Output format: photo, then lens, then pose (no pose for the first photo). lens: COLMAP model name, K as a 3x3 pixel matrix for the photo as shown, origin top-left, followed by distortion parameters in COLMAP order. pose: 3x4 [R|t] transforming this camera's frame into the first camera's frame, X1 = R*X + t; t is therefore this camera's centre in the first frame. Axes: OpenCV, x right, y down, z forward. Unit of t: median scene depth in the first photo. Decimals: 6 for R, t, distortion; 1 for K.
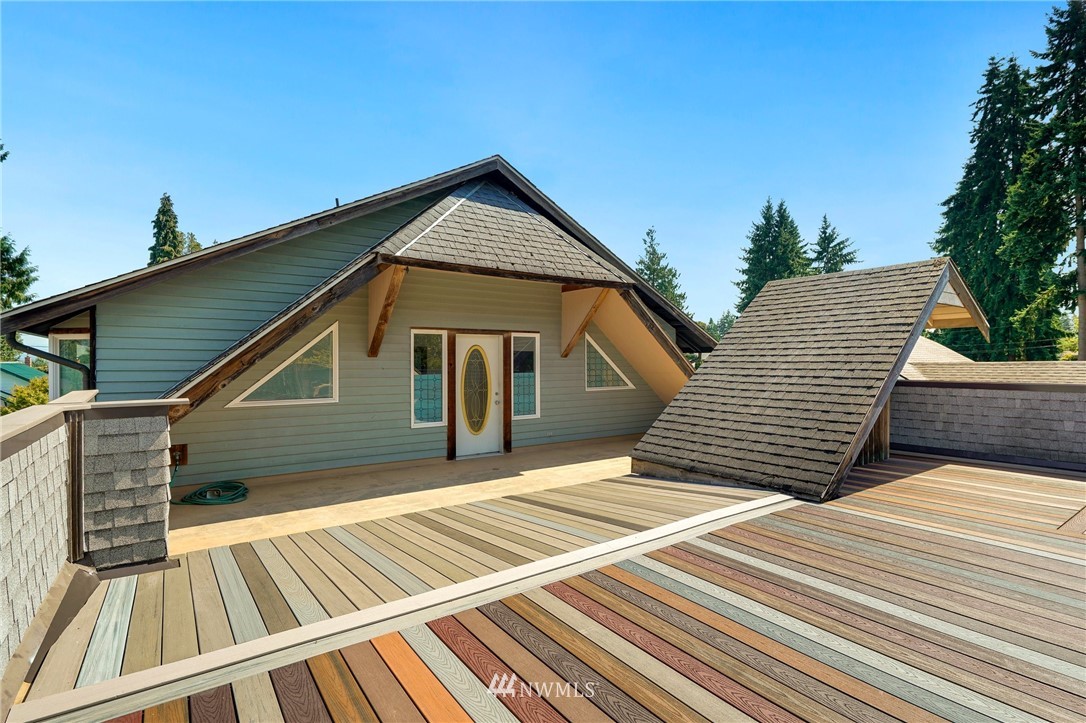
lens RADIAL K [[521.0, 0, 541.1], [0, 521.0, 364.7], [0, 0, 1]] dist [0.000560, 0.000006]
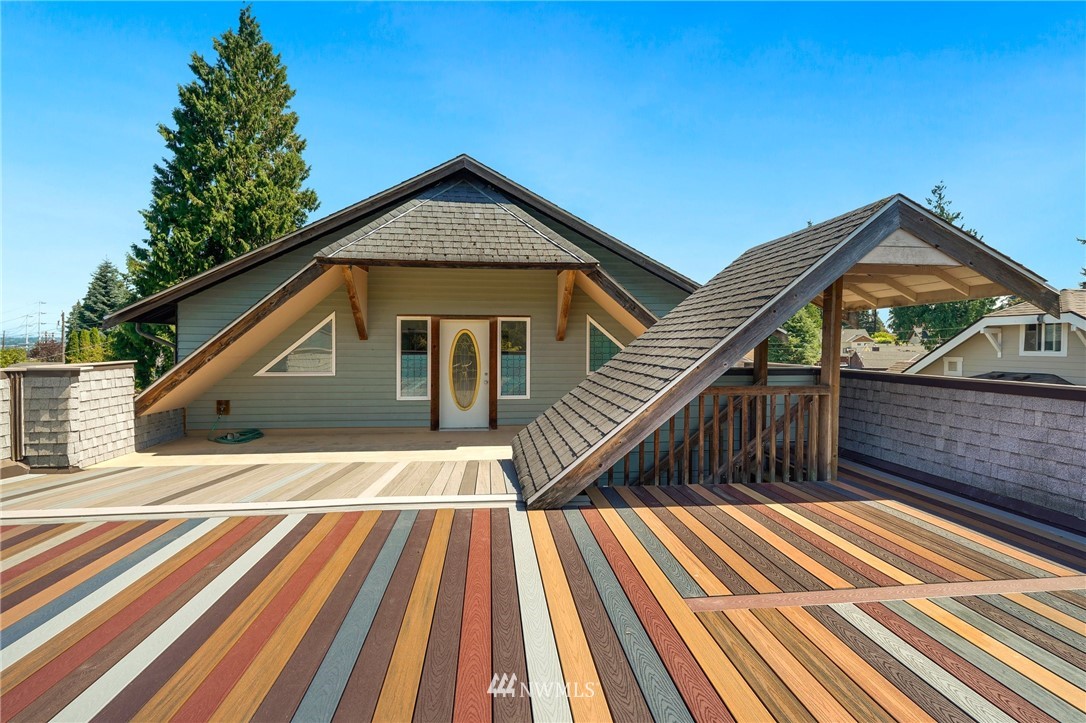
lens RADIAL K [[494.0, 0, 545.7], [0, 494.0, 350.2], [0, 0, 1]] dist [-0.003137, -0.000716]
pose [[0.875650, 0.013041, -0.482769, 0.605154], [-0.009543, 0.999907, 0.009701, -0.005859], [0.482851, -0.003888, 0.875694, 0.189056]]
